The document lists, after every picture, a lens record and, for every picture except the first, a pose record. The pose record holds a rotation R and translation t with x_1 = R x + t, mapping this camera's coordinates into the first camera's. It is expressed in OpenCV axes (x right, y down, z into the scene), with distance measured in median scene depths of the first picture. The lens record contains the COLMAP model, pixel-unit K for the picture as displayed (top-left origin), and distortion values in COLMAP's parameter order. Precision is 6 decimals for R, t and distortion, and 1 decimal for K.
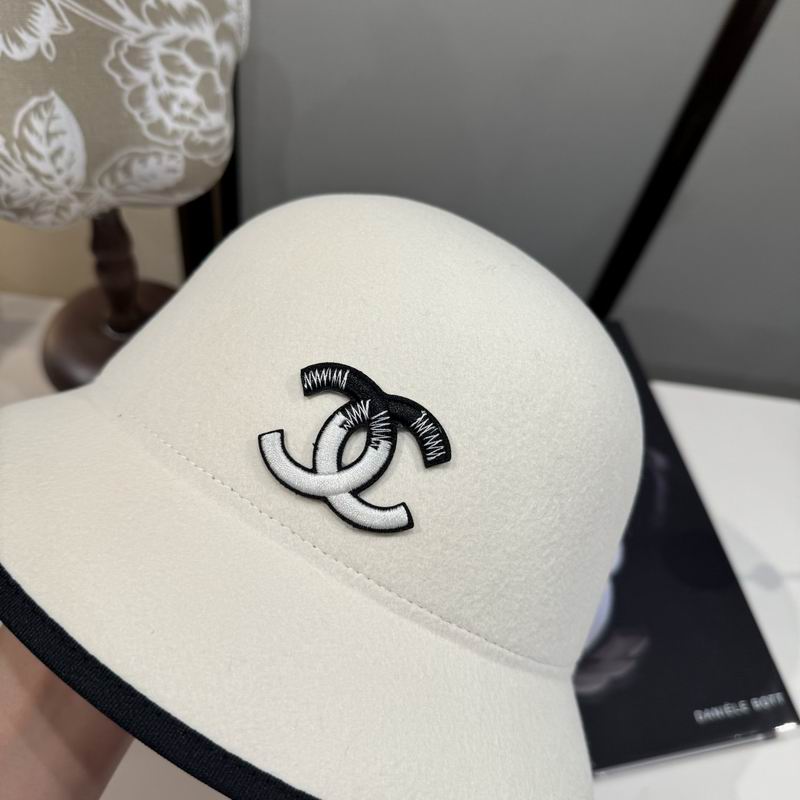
lens RADIAL K [[814.9, 0, 400.5], [0, 814.9, 415.5], [0, 0, 1]] dist [-0.068899, 0.051507]
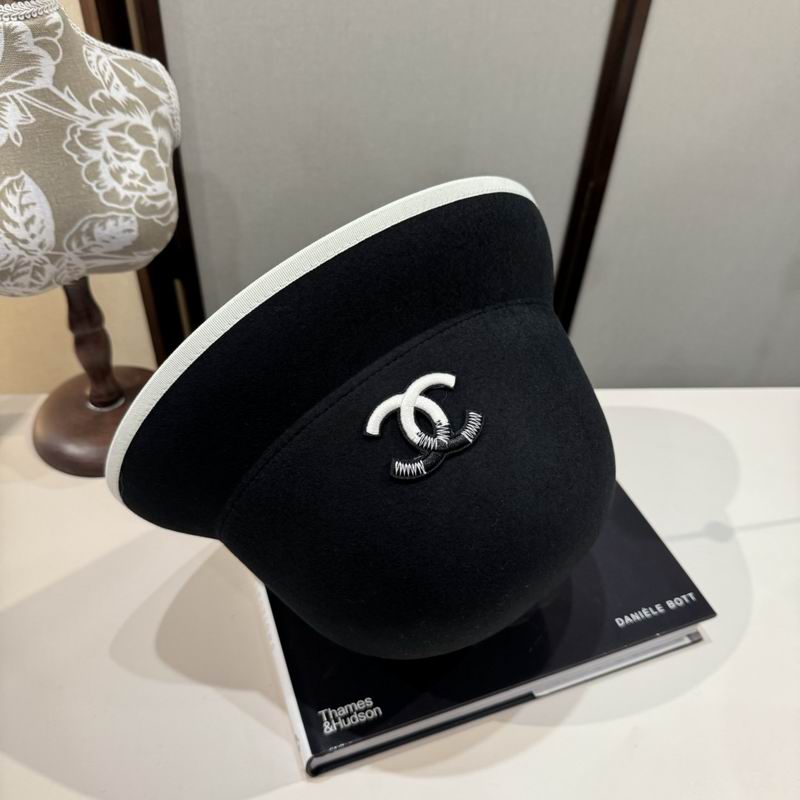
lens RADIAL K [[797.4, 0, 400.8], [0, 797.4, 409.7], [0, 0, 1]] dist [-0.020496, 0.000181]
pose [[0.987810, -0.153805, 0.023989, 0.051160], [0.155511, 0.968194, -0.196002, 0.262845], [0.006920, 0.197343, 0.980310, -0.110000]]
